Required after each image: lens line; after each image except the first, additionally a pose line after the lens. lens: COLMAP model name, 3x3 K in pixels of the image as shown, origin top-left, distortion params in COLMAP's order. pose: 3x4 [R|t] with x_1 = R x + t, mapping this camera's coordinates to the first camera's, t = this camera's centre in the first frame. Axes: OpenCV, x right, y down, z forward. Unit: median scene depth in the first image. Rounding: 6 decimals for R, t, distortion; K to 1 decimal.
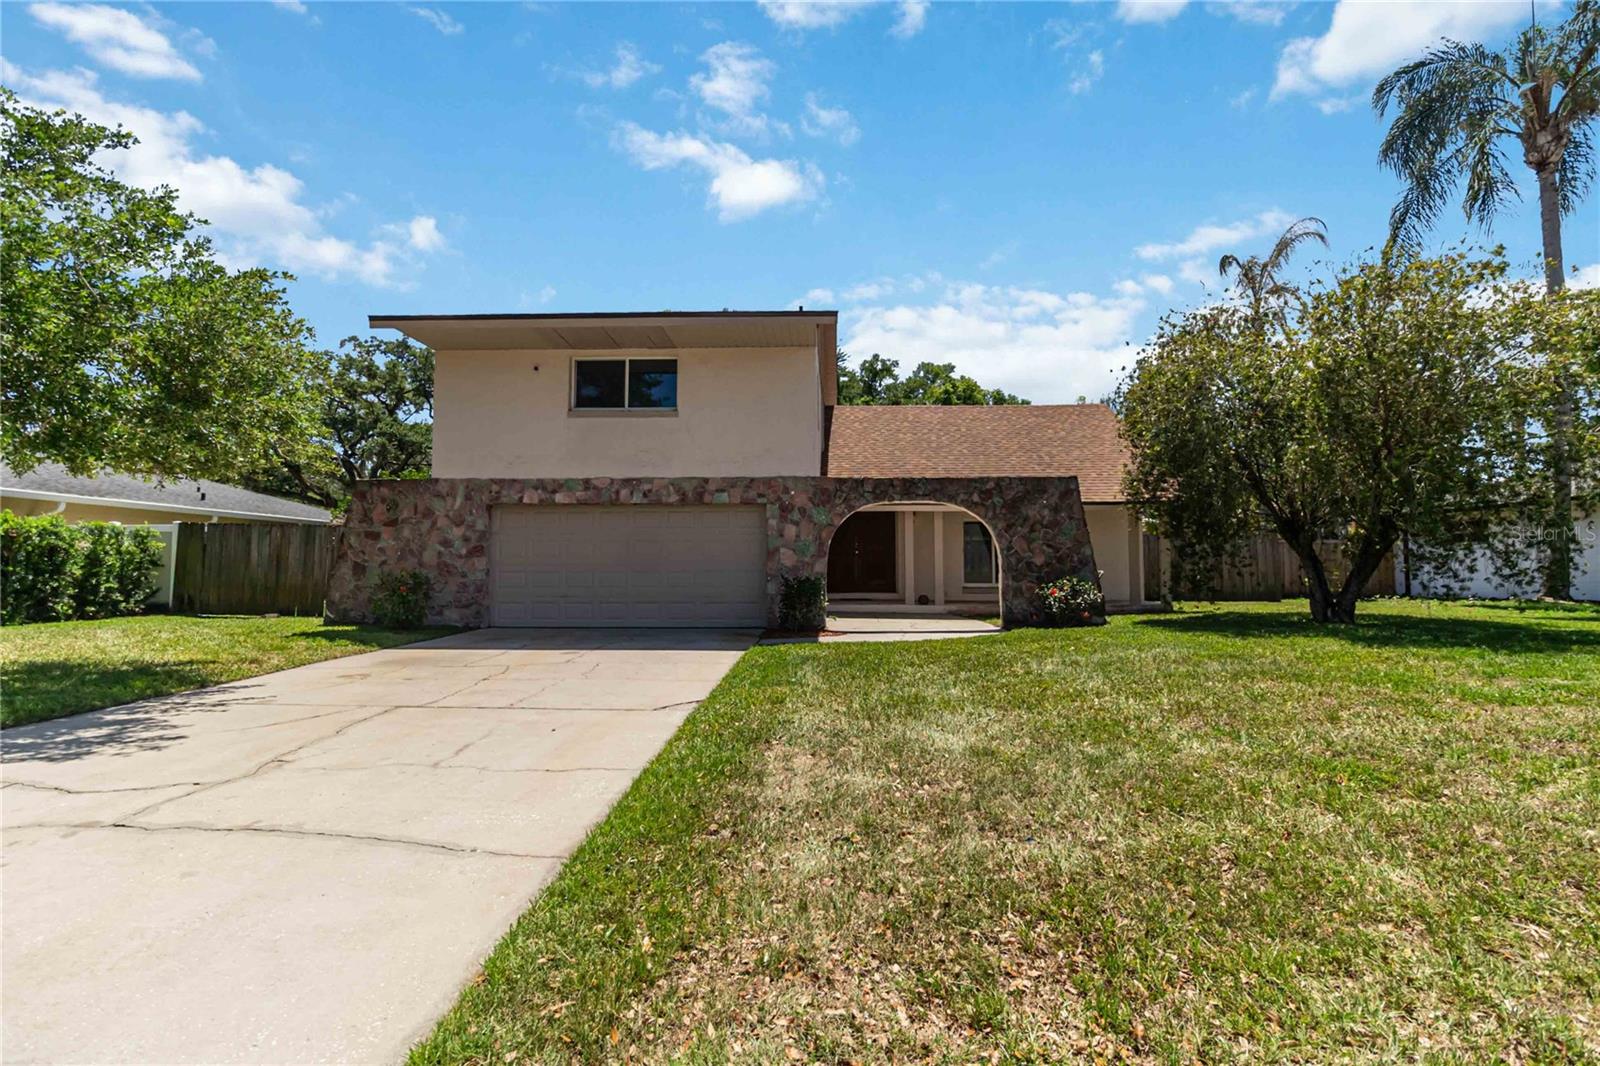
lens RADIAL K [[714.5, 0, 796.6], [0, 714.5, 502.3], [0, 0, 1]] dist [-0.001067, -0.000353]
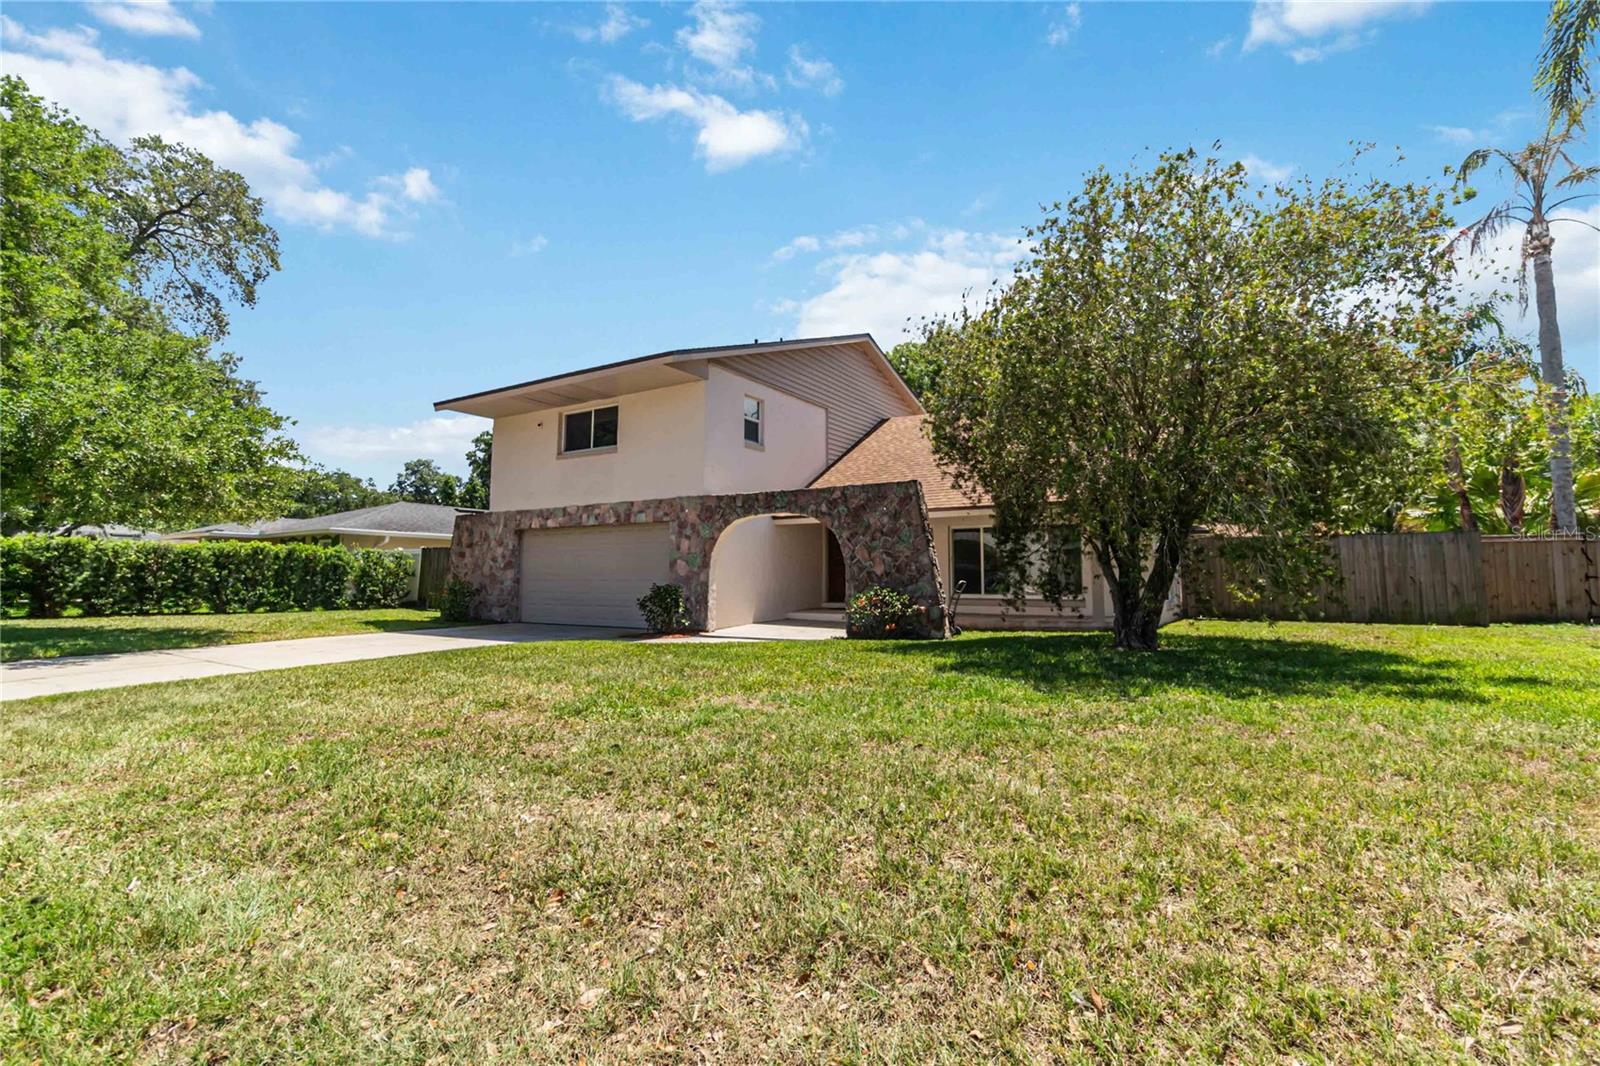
lens RADIAL K [[714.5, 0, 796.6], [0, 714.5, 502.3], [0, 0, 1]] dist [-0.001067, -0.000353]
pose [[0.864445, -0.052031, -0.500028, 0.702591], [0.044602, 0.998645, -0.026808, 0.010971], [0.500745, 0.000872, 0.865594, 0.104802]]
